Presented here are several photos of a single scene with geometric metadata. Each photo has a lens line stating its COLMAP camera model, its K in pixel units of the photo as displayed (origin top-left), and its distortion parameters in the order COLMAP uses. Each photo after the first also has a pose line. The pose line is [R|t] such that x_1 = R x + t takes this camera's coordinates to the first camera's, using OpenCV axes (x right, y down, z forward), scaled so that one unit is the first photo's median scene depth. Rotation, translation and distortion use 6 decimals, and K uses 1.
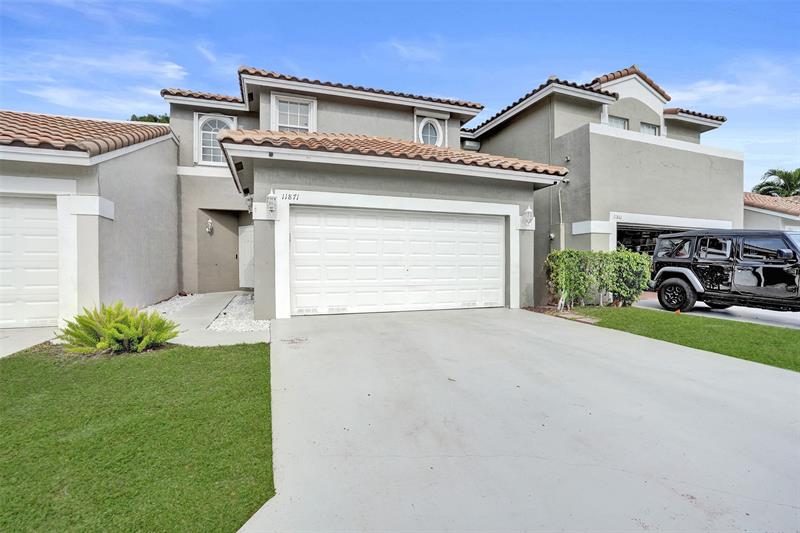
lens RADIAL K [[371.1, 0, 402.2], [0, 371.1, 267.8], [0, 0, 1]] dist [-0.060643, 0.018606]
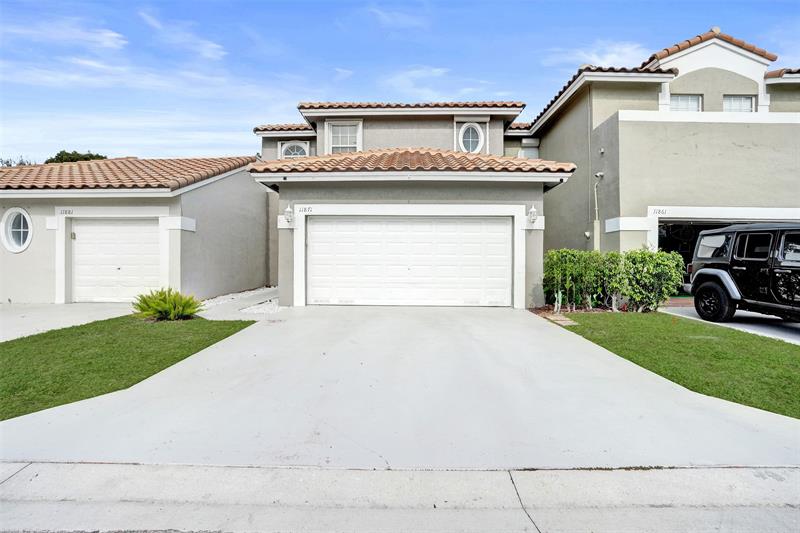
lens RADIAL K [[371.1, 0, 398.1], [0, 371.1, 264.5], [0, 0, 1]] dist [-0.060643, 0.018606]
pose [[0.933463, 0.006294, -0.358619, 0.334494], [-0.008530, 0.999953, -0.004652, -0.001686], [0.358573, 0.007401, 0.933473, -0.046883]]
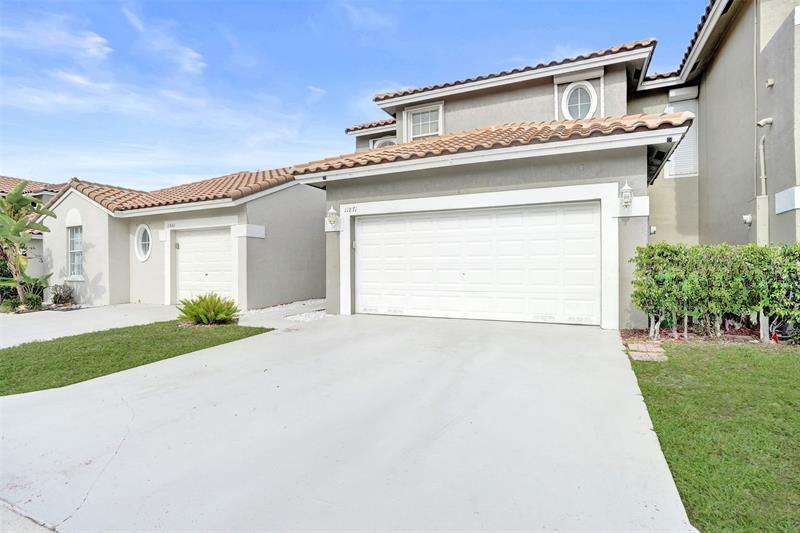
lens RADIAL K [[403.0, 0, 403.9], [0, 403.0, 265.8], [0, 0, 1]] dist [-0.032131, 0.010725]
pose [[0.712346, -0.007123, -0.701792, 0.527647], [0.000383, 0.999952, -0.009760, -0.003602], [0.701829, 0.006683, 0.712315, 0.164622]]
